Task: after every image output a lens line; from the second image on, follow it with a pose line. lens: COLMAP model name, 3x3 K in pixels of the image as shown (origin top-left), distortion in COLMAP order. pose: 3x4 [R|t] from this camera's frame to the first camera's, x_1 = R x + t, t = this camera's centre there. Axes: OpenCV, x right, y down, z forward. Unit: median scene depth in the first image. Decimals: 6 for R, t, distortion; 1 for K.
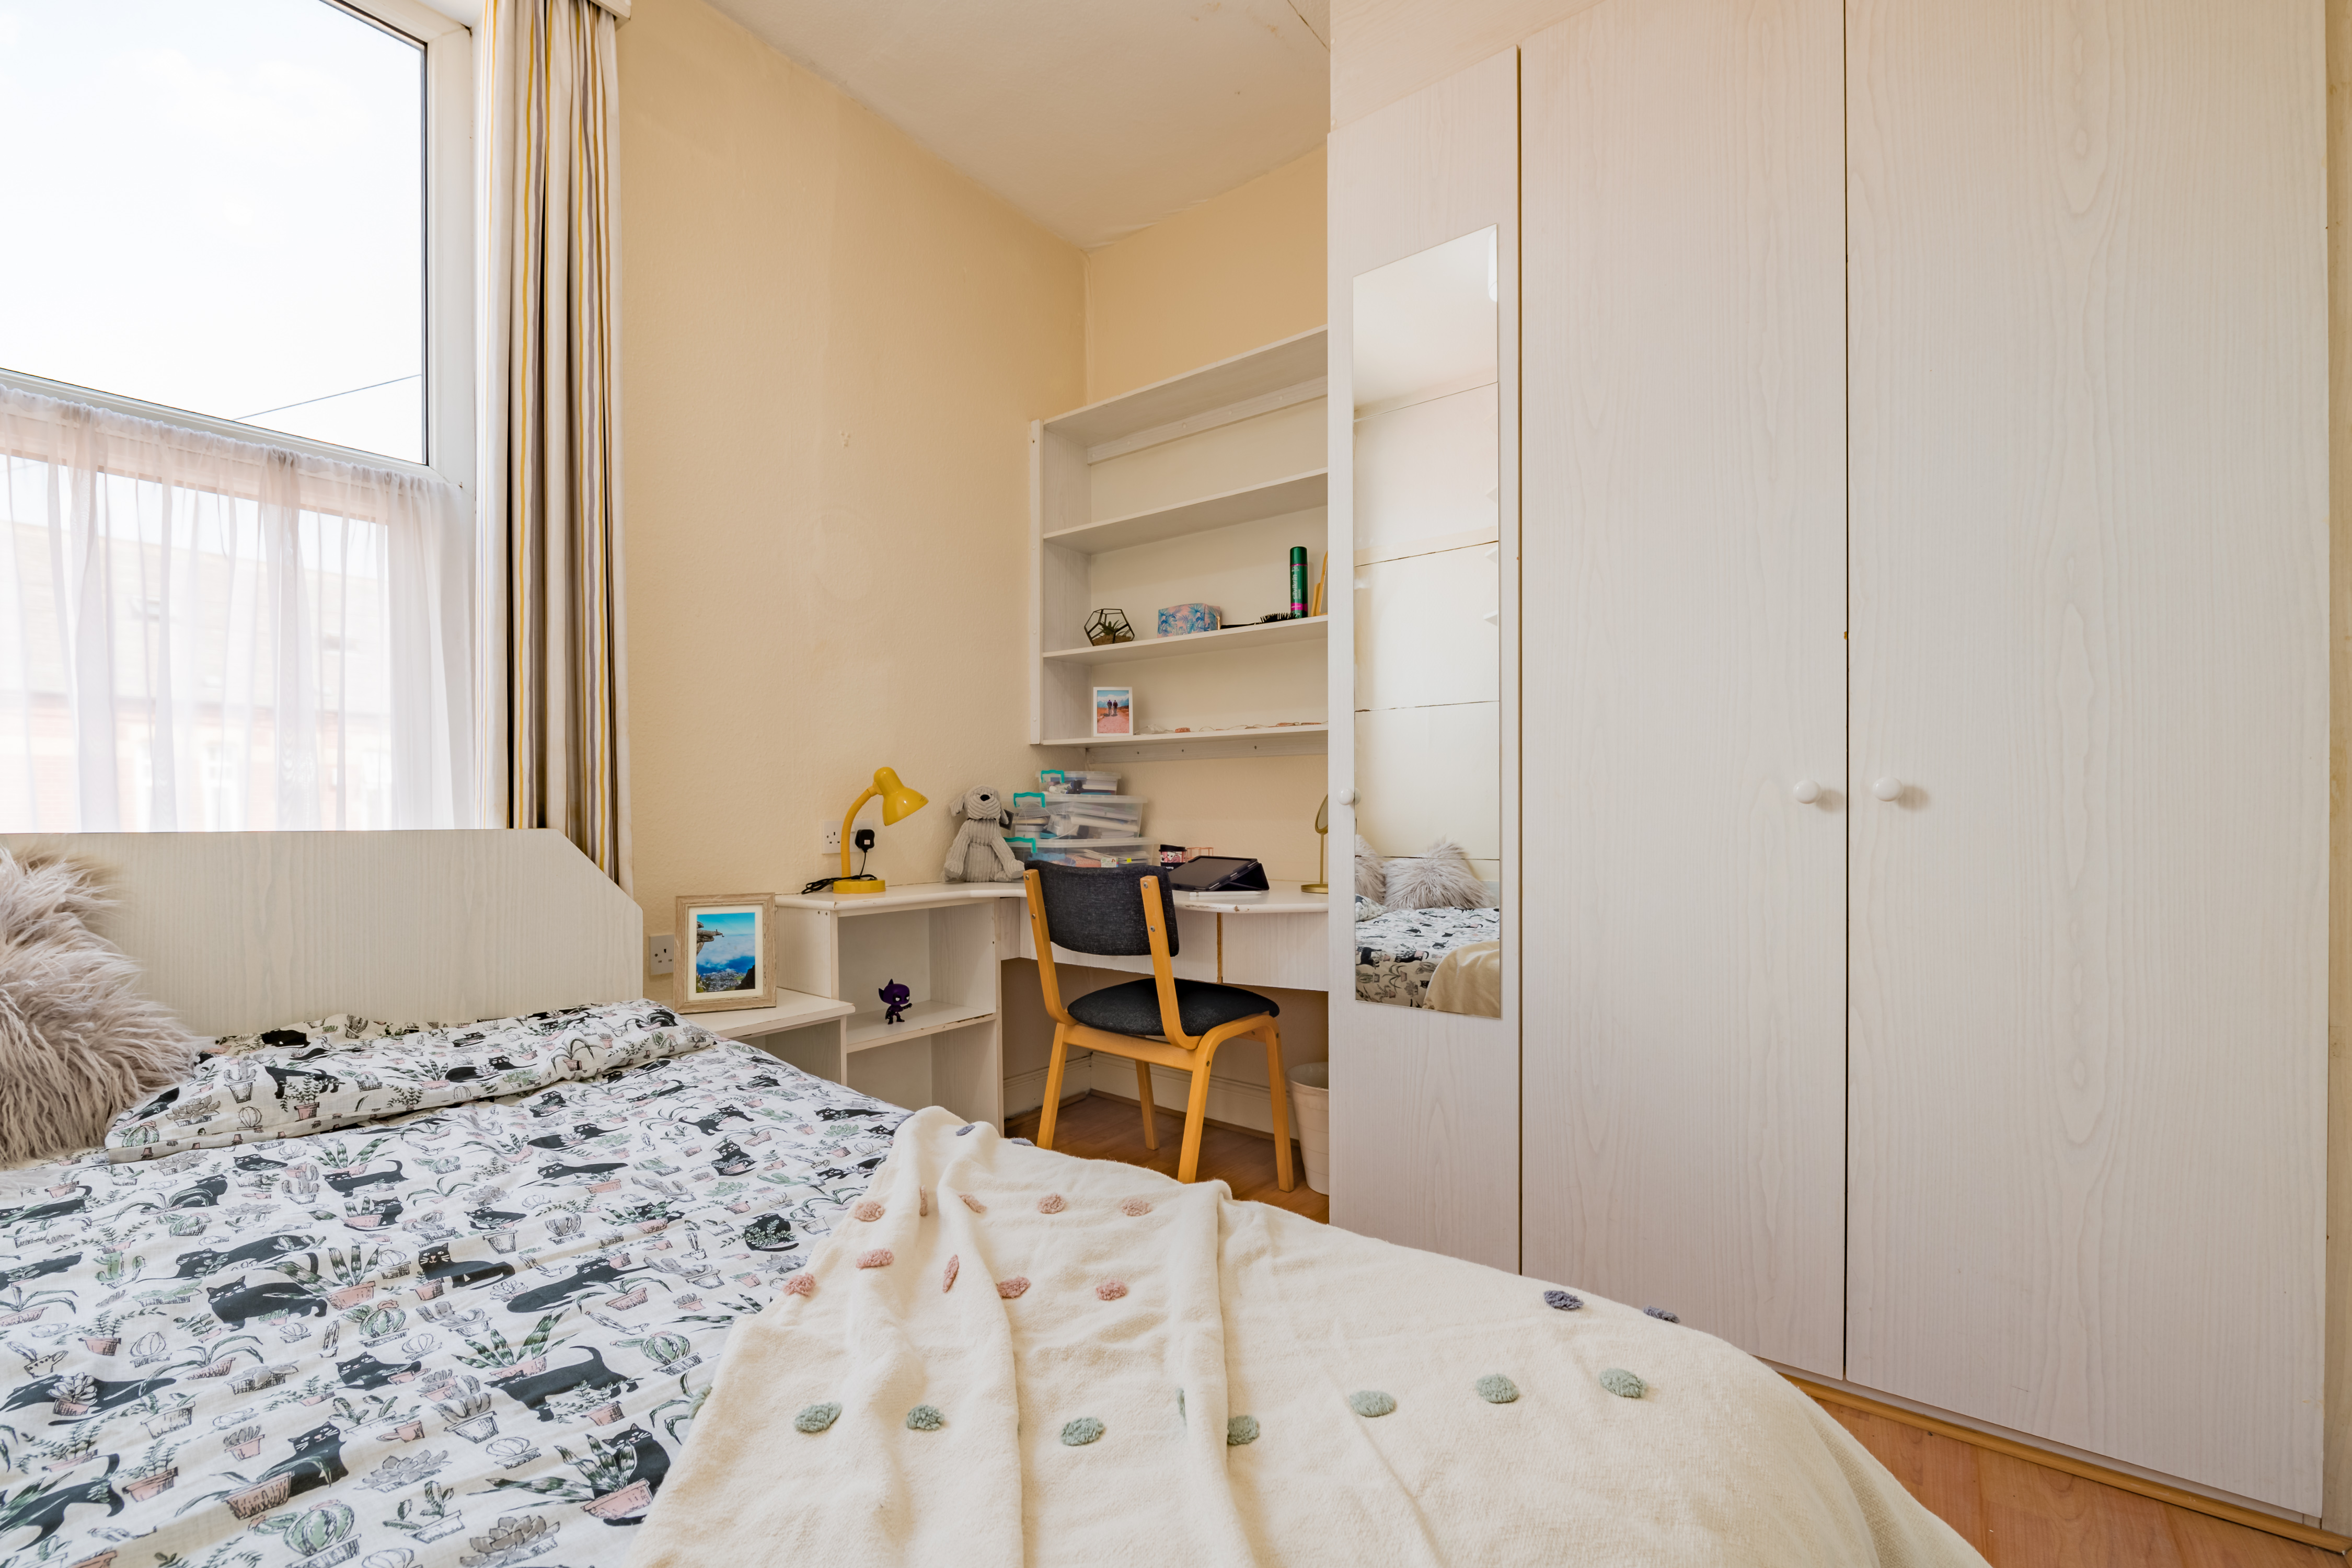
lens RADIAL K [[980.6, 0, 1176.5], [0, 980.6, 816.6], [0, 0, 1]] dist [0.001133, -0.000094]
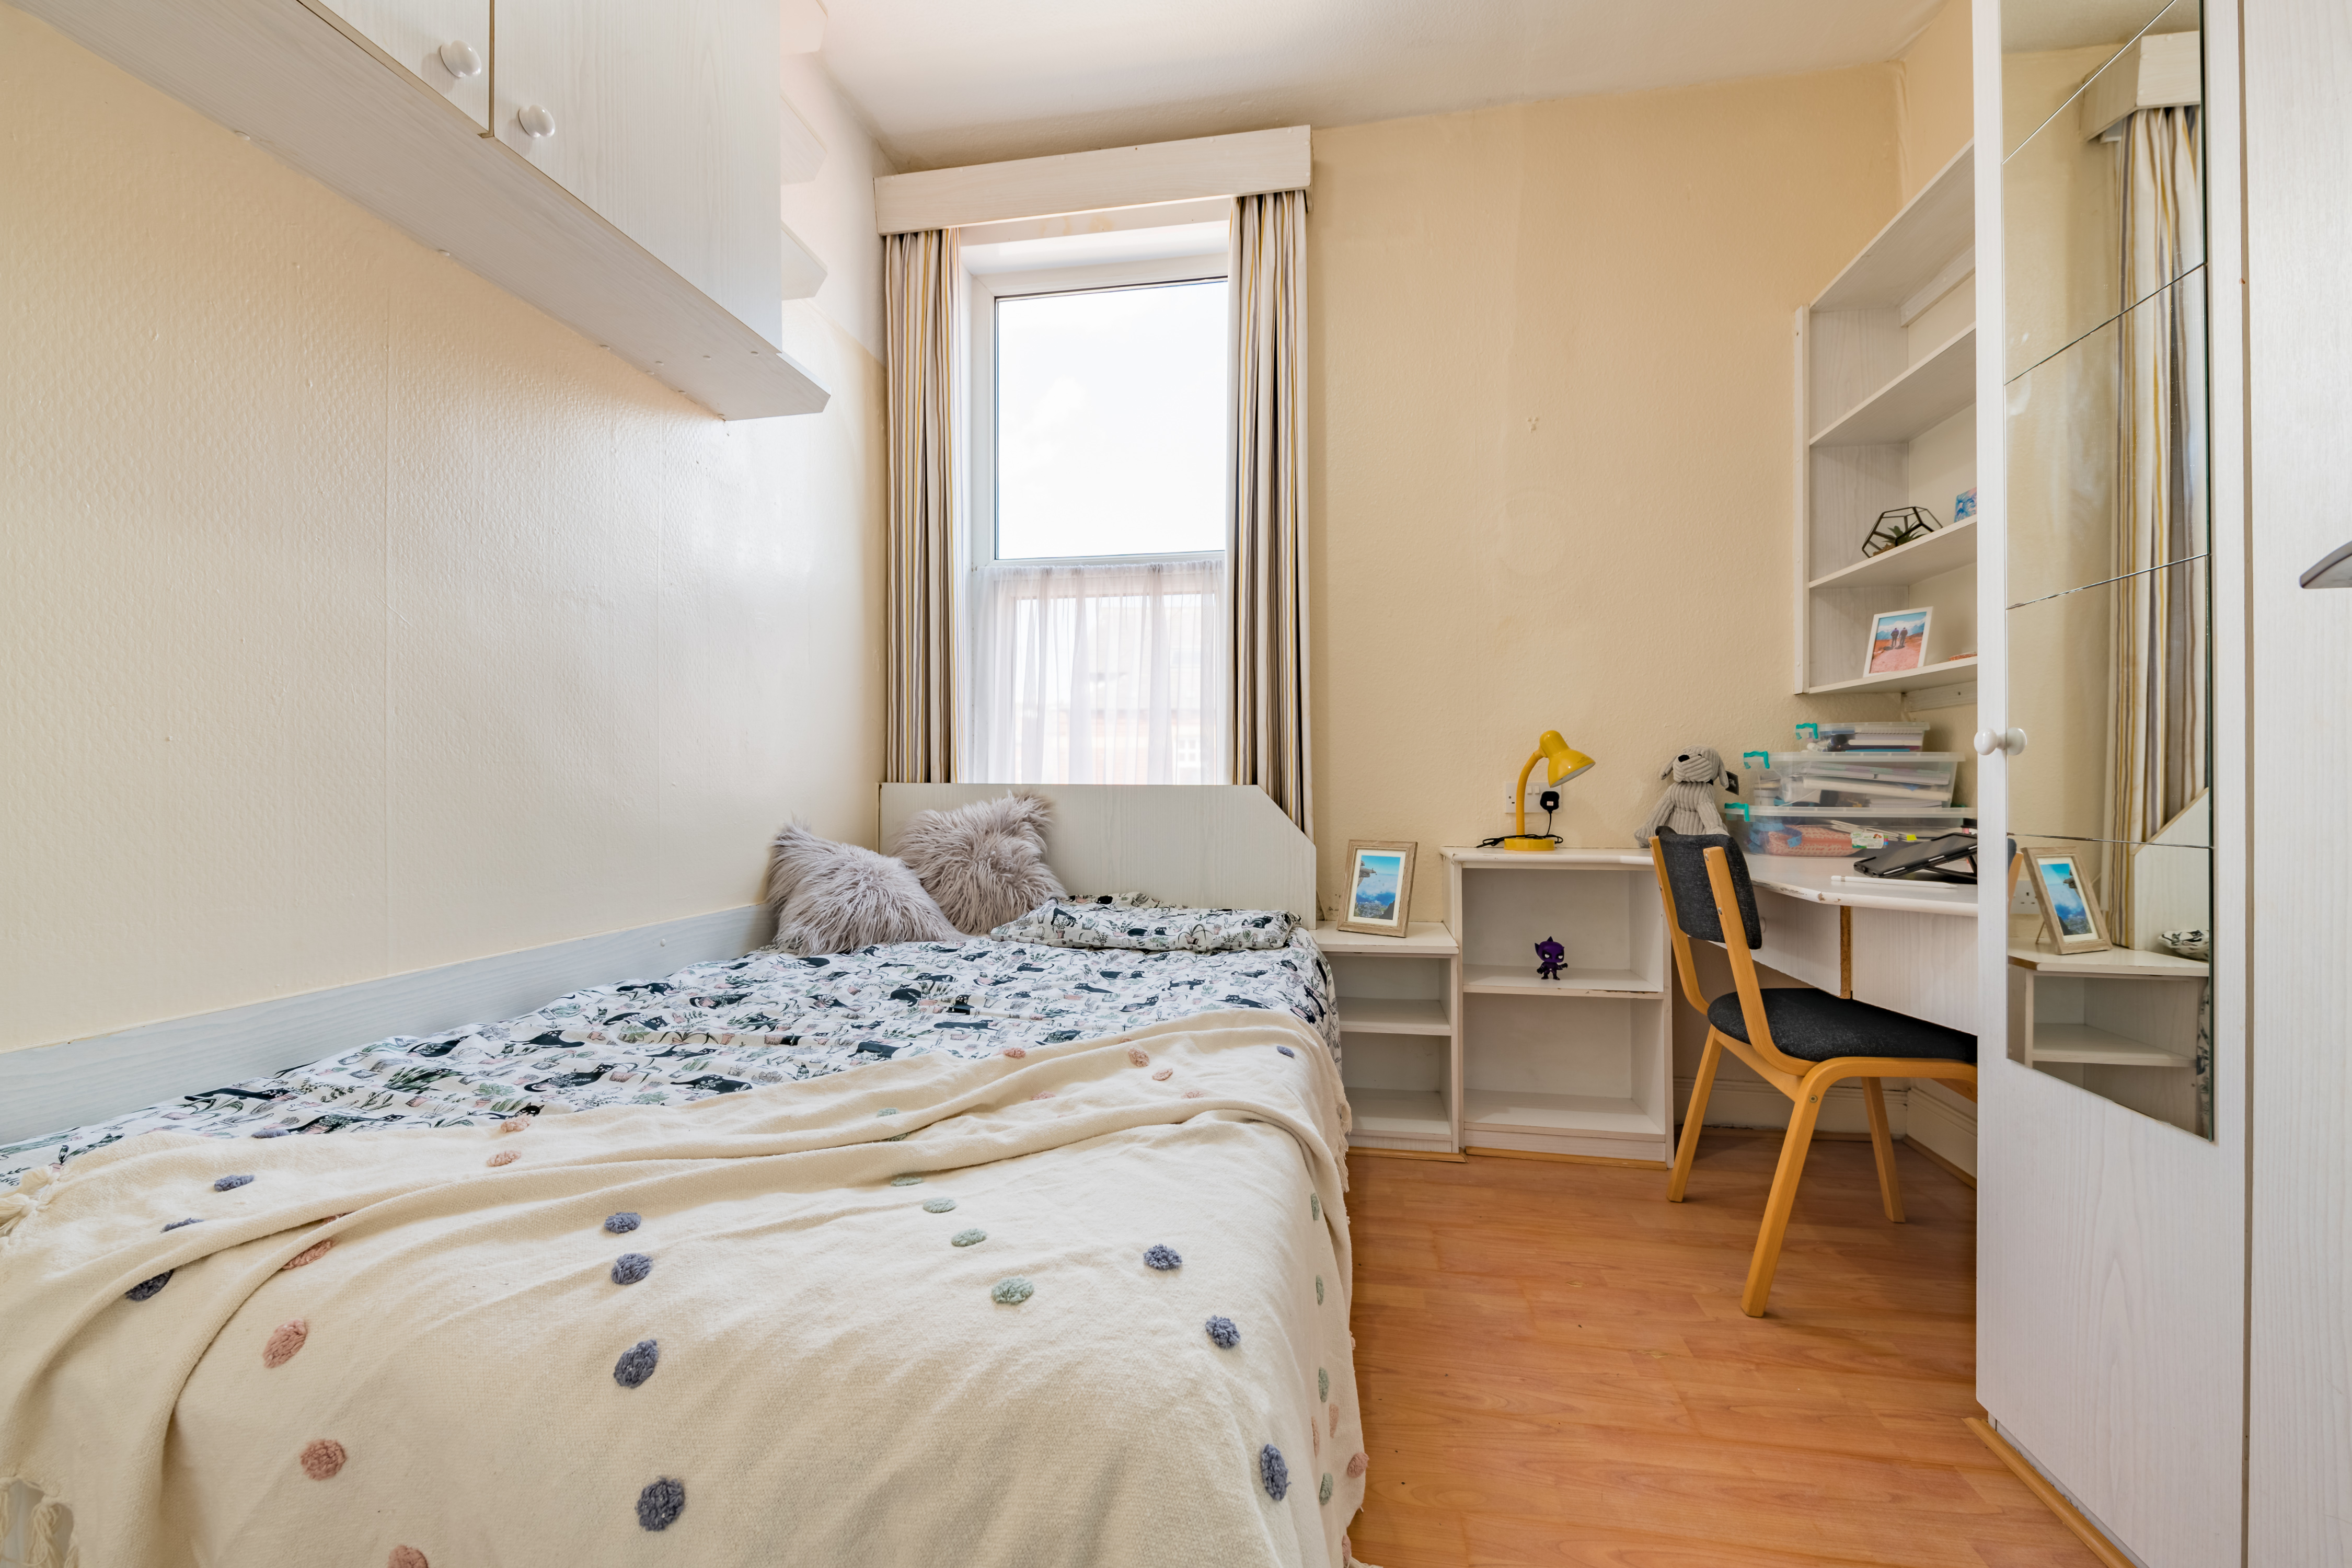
lens RADIAL K [[942.6, 0, 1176.0], [0, 942.6, 784.0], [0, 0, 1]] dist [-0.002654, -0.000476]
pose [[0.459840, 0.000986, -0.888001, 0.476548], [-0.007356, 0.999969, -0.002699, 0.013698], [0.887971, 0.007773, 0.459833, 0.230956]]
